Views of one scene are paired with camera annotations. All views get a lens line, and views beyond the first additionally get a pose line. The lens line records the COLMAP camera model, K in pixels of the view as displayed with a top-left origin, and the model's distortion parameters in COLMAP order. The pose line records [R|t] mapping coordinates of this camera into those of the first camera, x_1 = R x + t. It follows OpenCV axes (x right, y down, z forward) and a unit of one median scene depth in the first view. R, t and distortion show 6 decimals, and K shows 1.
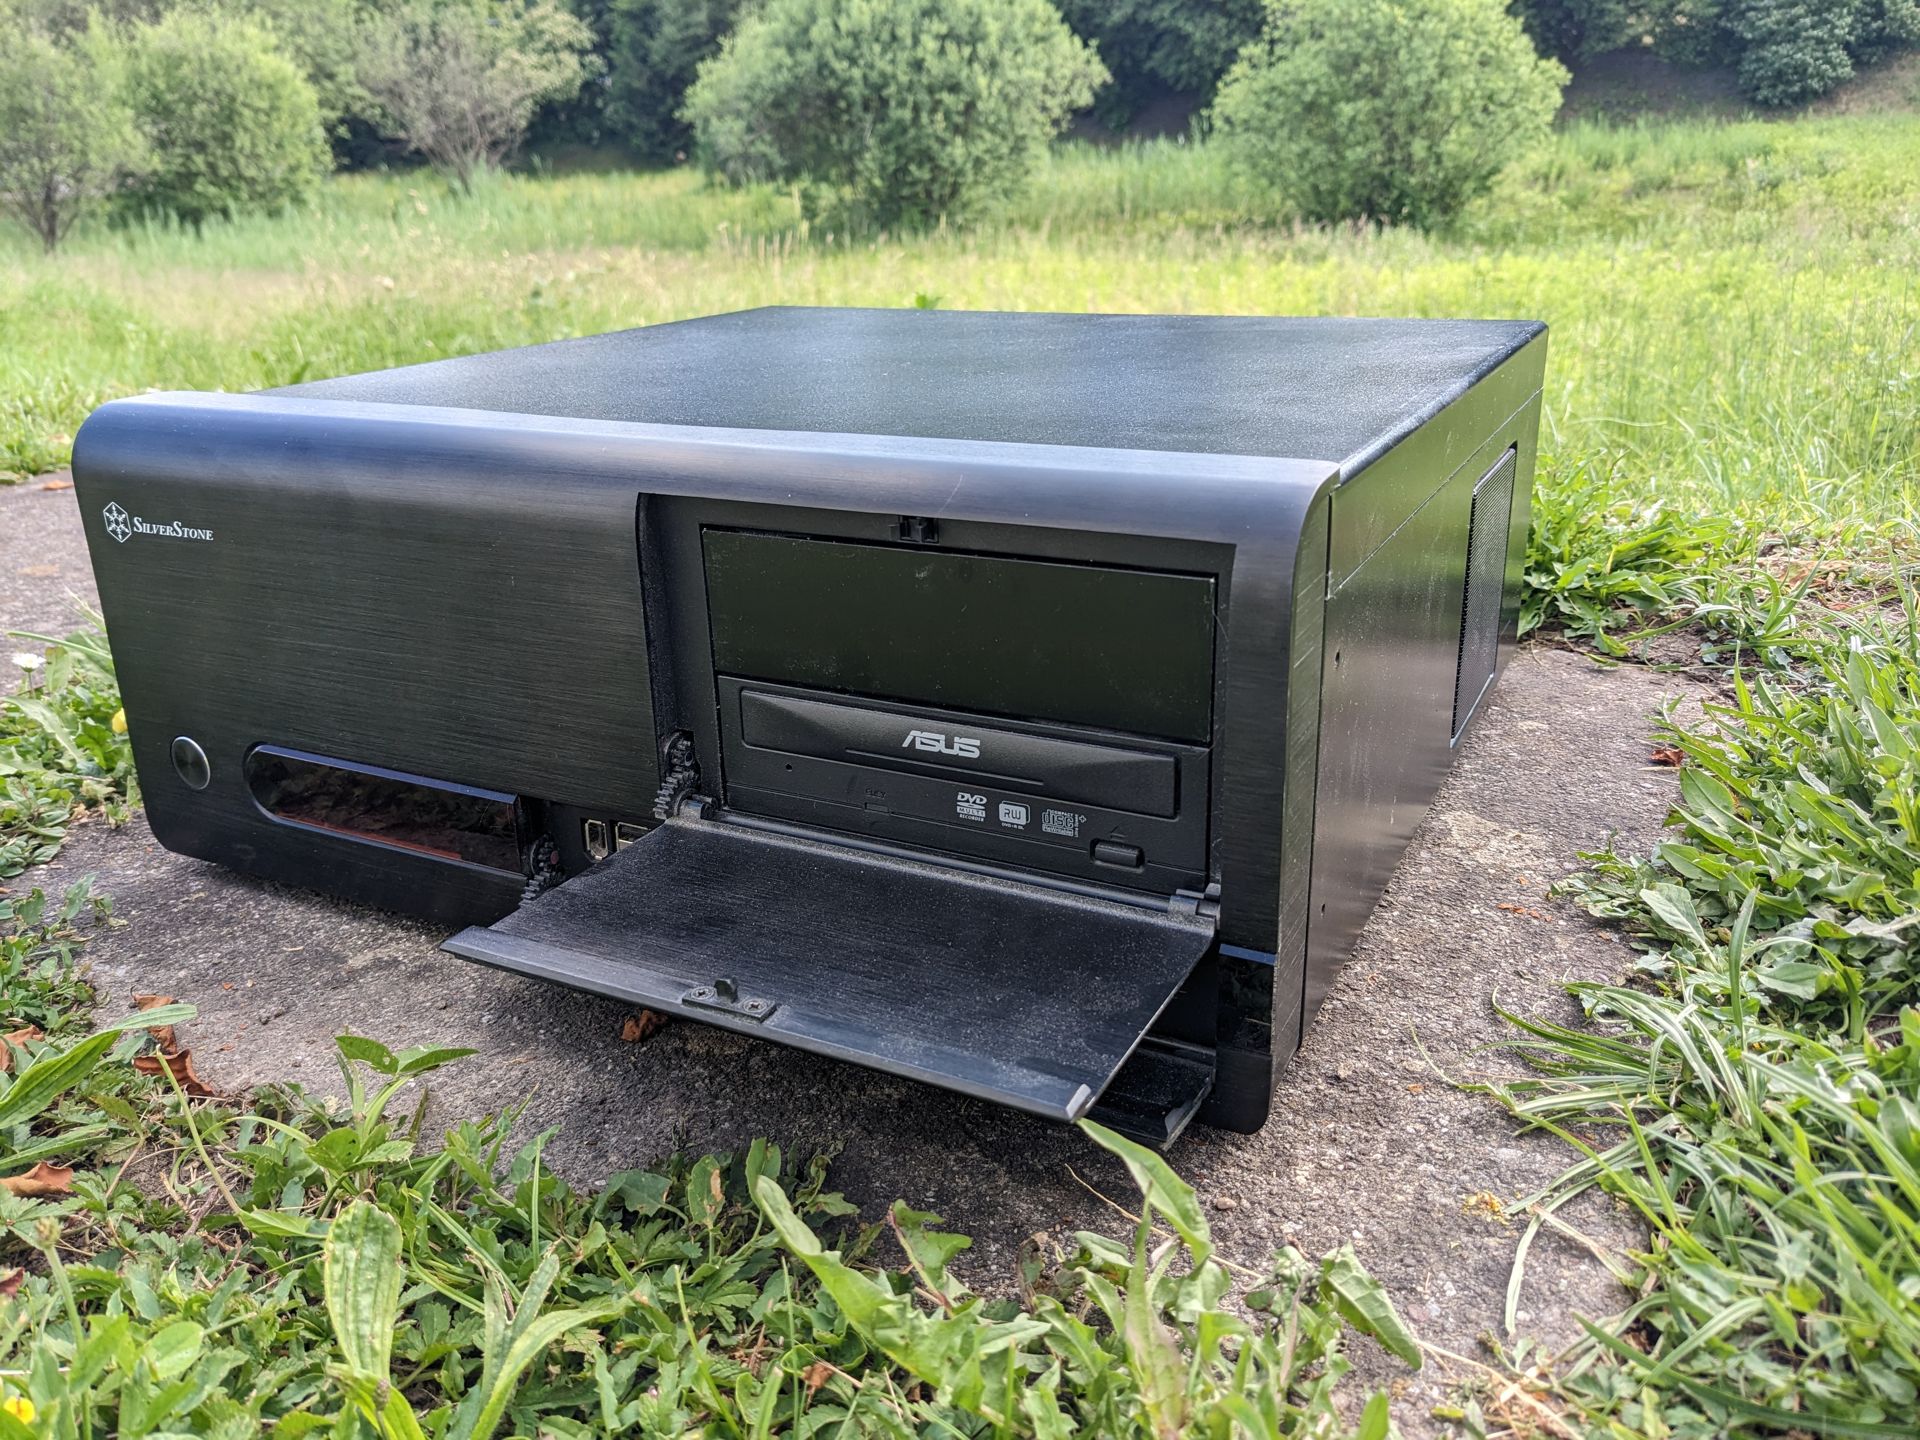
lens RADIAL K [[1551.6, 0, 930.6], [0, 1551.6, 683.7], [0, 0, 1]] dist [0.038531, -0.081327]
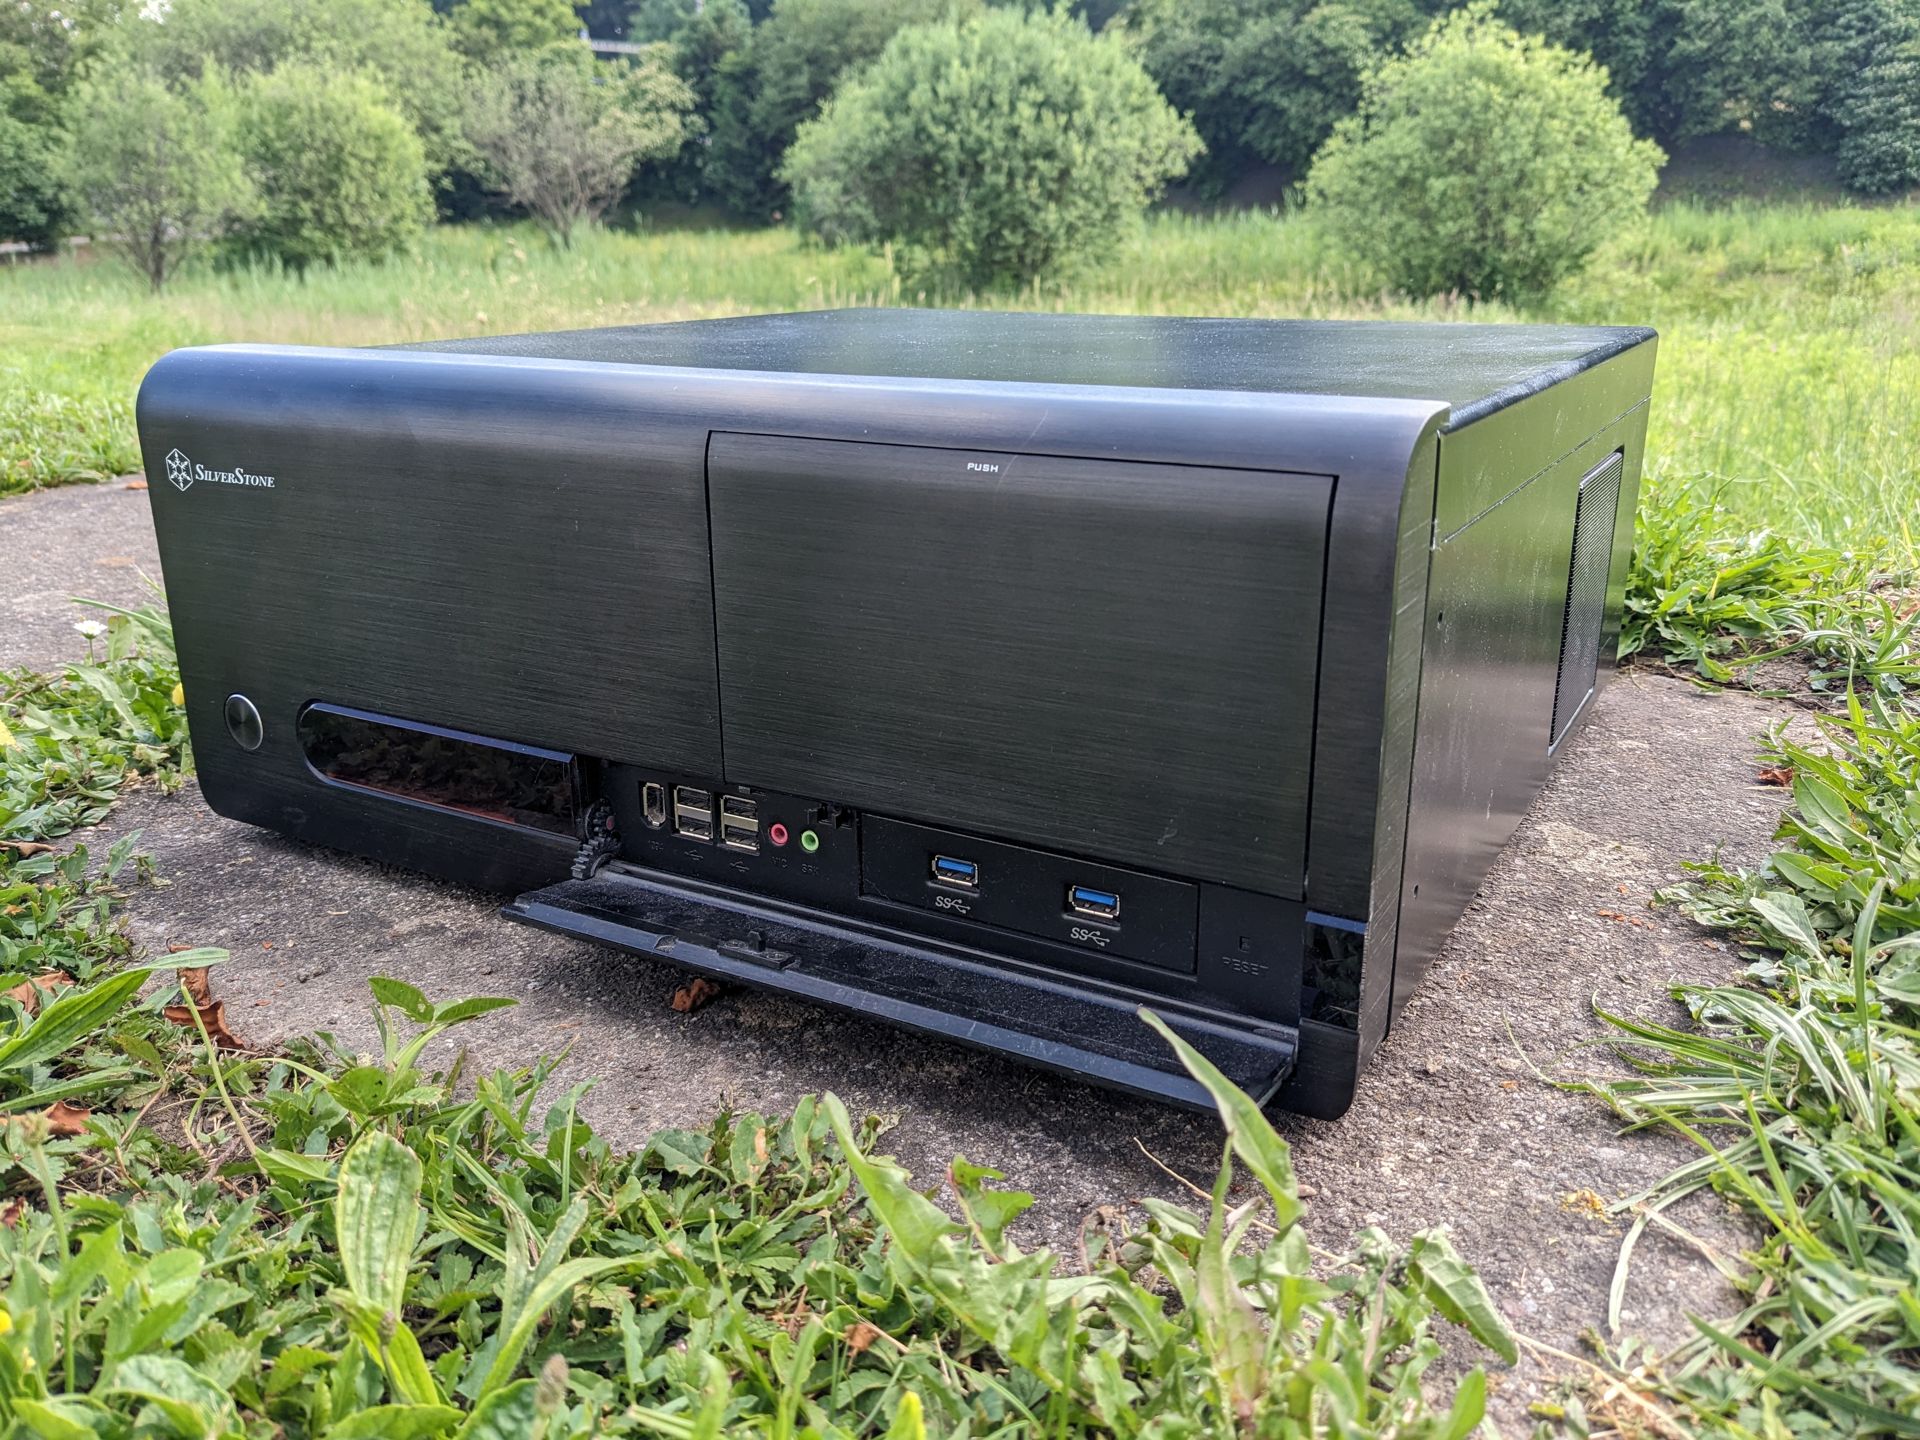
lens RADIAL K [[1551.6, 0, 972.9], [0, 1551.6, 704.4], [0, 0, 1]] dist [0.038531, -0.081327]
pose [[0.999194, 0.033301, -0.022401, 0.001043], [-0.033875, 0.999094, -0.025750, 0.041701], [0.021523, 0.026488, 0.999417, 0.031561]]
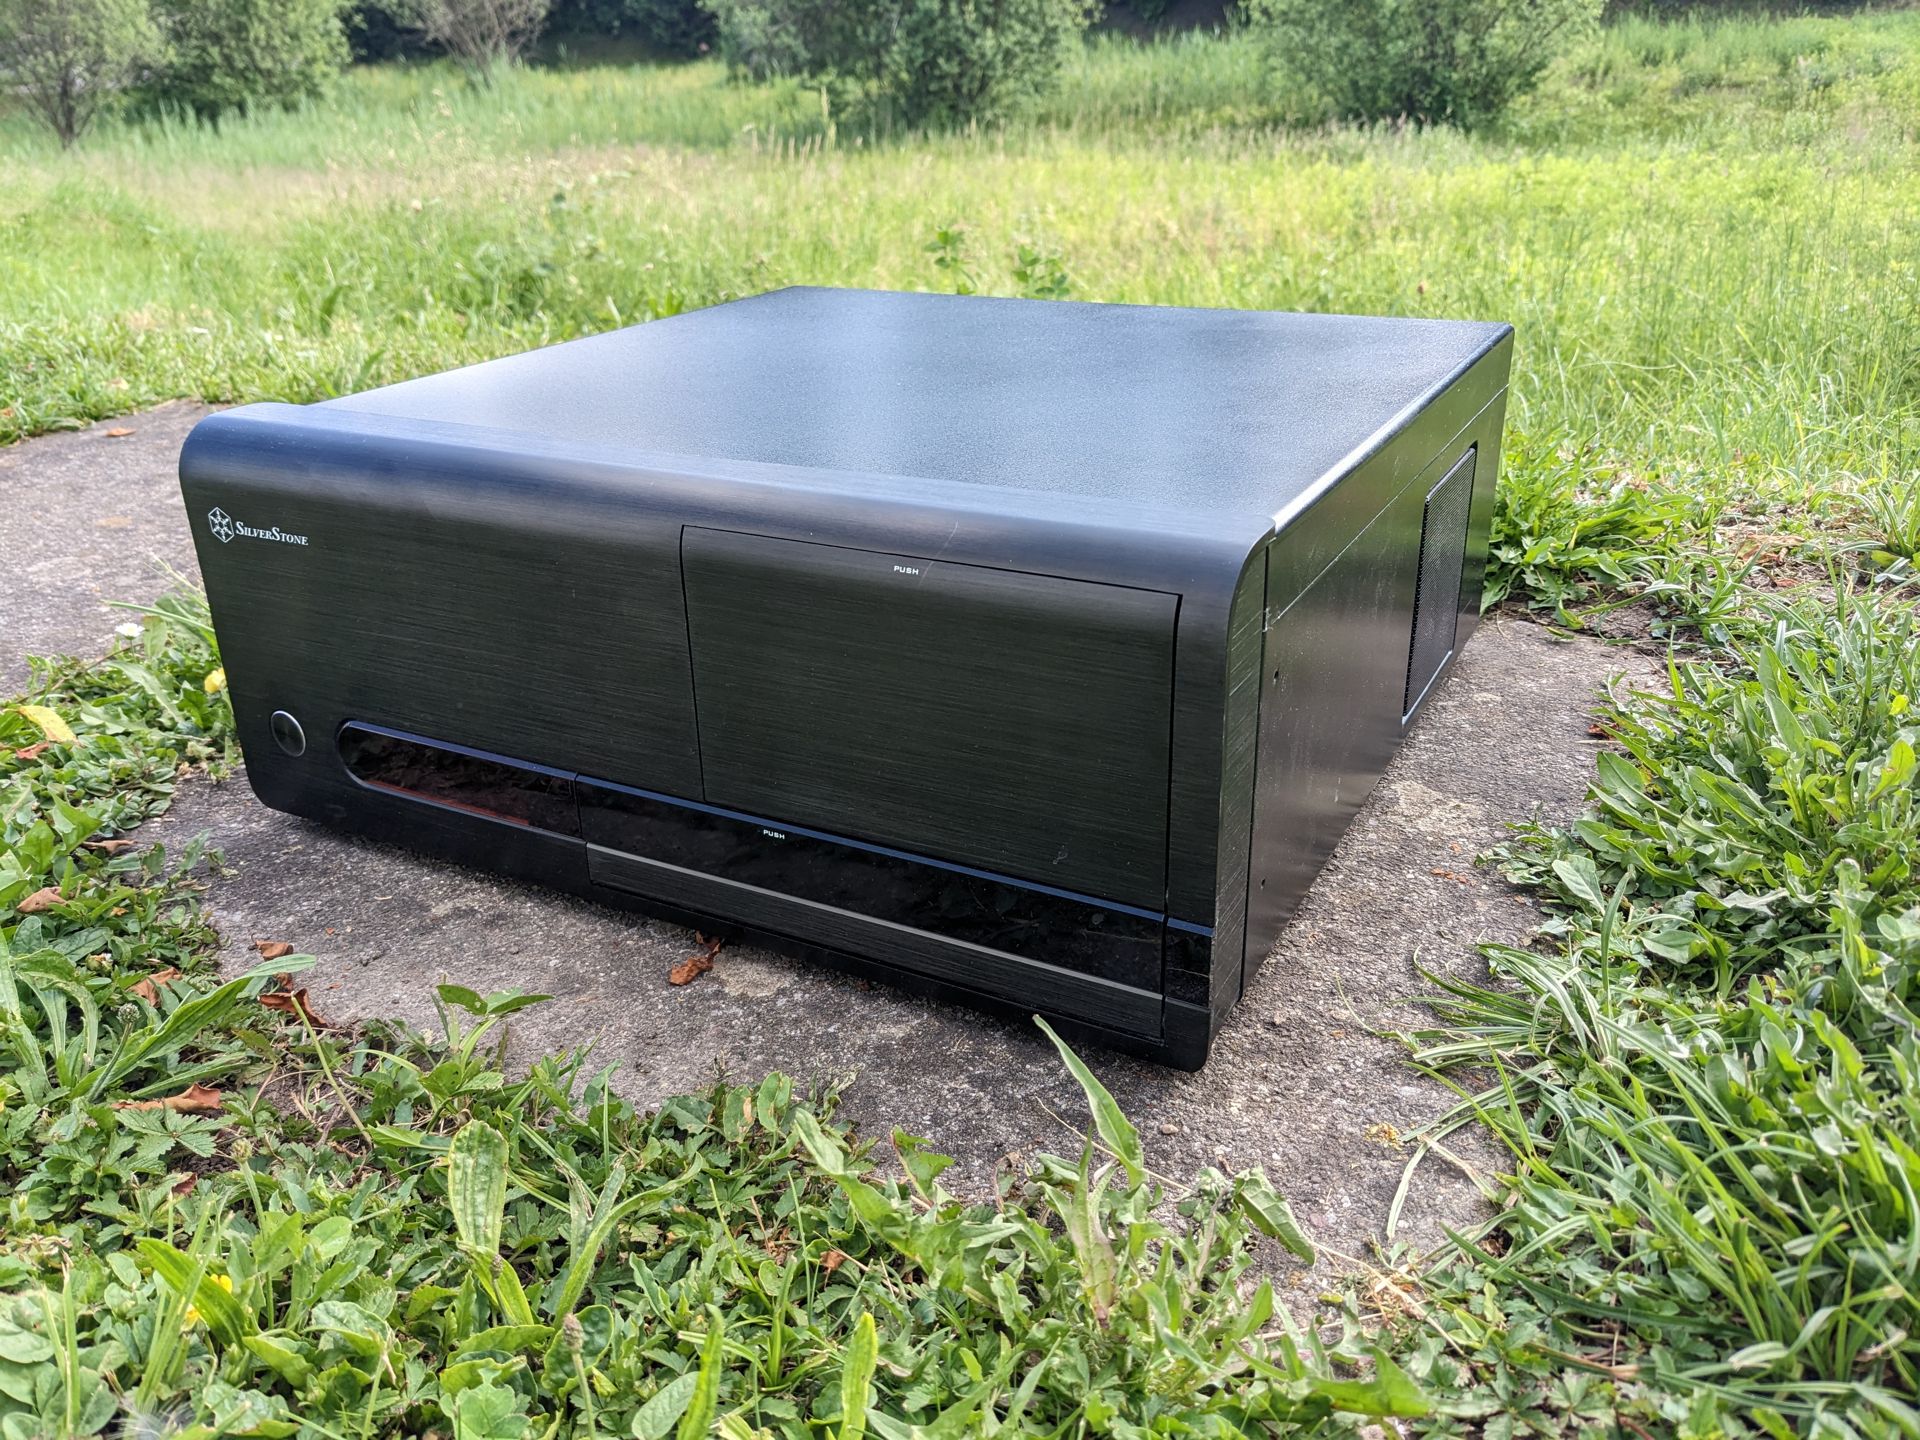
lens RADIAL K [[1551.6, 0, 926.1], [0, 1551.6, 700.7], [0, 0, 1]] dist [0.038531, -0.081327]
pose [[0.999805, 0.007230, -0.018353, 0.011174], [-0.005915, 0.997478, 0.070729, -0.047639], [0.018818, -0.070606, 0.997327, -0.107201]]
